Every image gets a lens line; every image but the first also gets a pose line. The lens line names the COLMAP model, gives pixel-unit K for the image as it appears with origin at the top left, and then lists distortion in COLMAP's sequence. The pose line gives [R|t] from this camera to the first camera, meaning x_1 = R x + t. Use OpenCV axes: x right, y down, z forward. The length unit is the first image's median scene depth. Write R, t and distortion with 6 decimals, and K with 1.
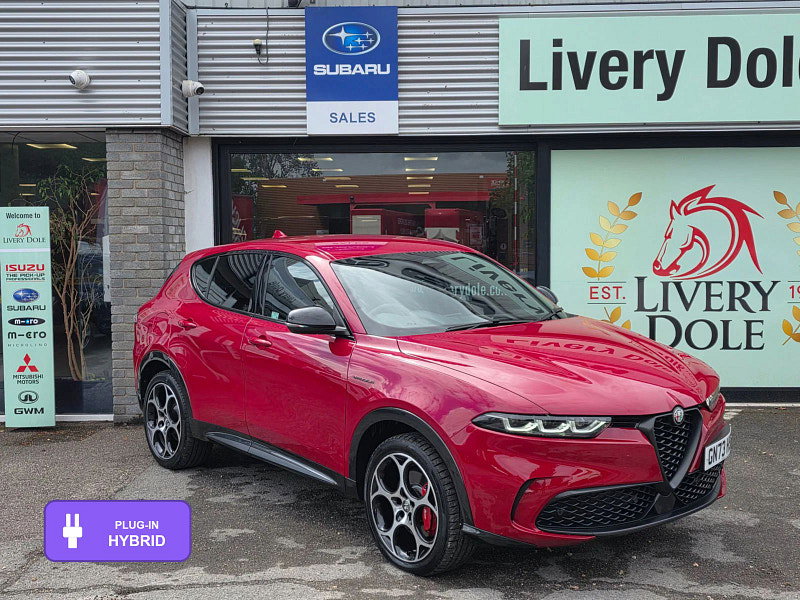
lens RADIAL K [[1028.1, 0, 402.3], [0, 1028.1, 294.5], [0, 0, 1]] dist [0.132557, -0.262085]
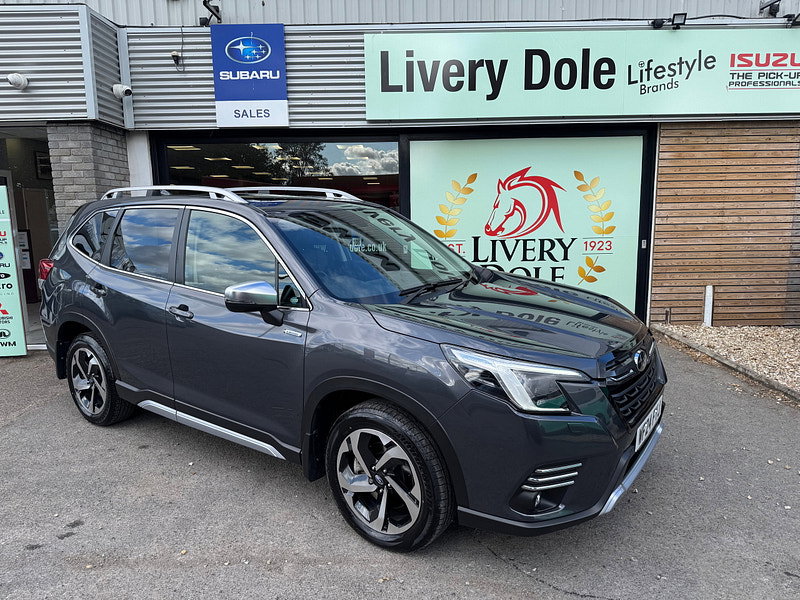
lens RADIAL K [[563.5, 0, 397.9], [0, 563.5, 301.6], [0, 0, 1]] dist [0.048384, -0.061321]
pose [[0.999731, -0.012055, 0.019826, 0.116998], [0.009948, 0.994620, 0.103116, -0.009786], [-0.020962, -0.102891, 0.994472, 0.268687]]
